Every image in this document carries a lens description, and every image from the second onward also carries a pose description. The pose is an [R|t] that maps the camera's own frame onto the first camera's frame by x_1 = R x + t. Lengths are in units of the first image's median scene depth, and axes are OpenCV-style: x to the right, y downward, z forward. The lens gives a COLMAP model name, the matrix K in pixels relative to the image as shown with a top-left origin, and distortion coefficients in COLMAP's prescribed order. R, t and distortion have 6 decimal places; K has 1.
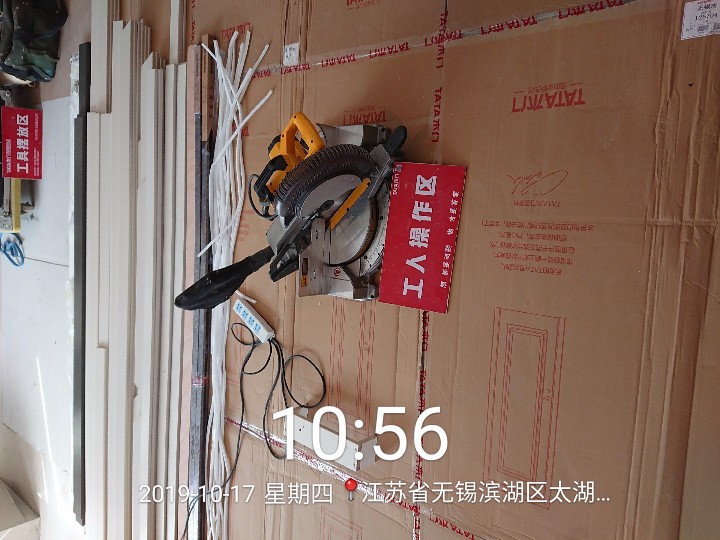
lens RADIAL K [[542.7, 0, 361.7], [0, 542.7, 272.6], [0, 0, 1]] dist [0.139351, -0.187568]
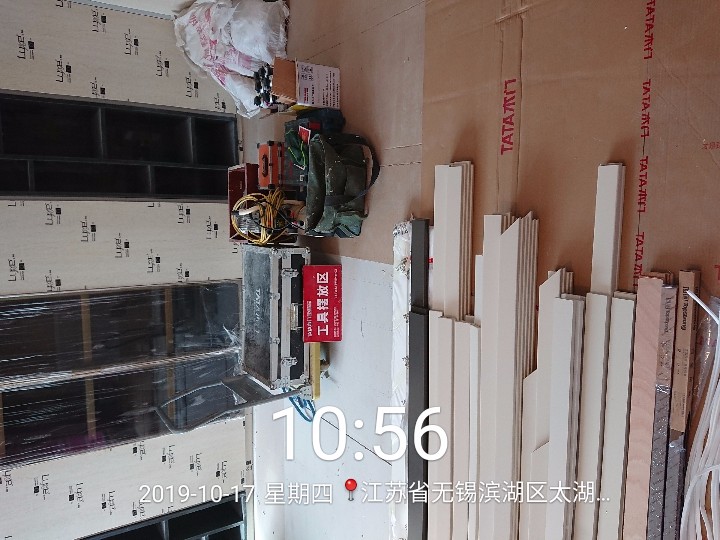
lens RADIAL K [[542.7, 0, 361.7], [0, 542.7, 272.6], [0, 0, 1]] dist [0.139351, -0.187568]
pose [[0.951182, -0.017681, -0.308125, -0.280040], [0.015654, 0.999837, -0.009048, -0.273955], [0.308235, 0.003783, 0.951303, 0.187730]]
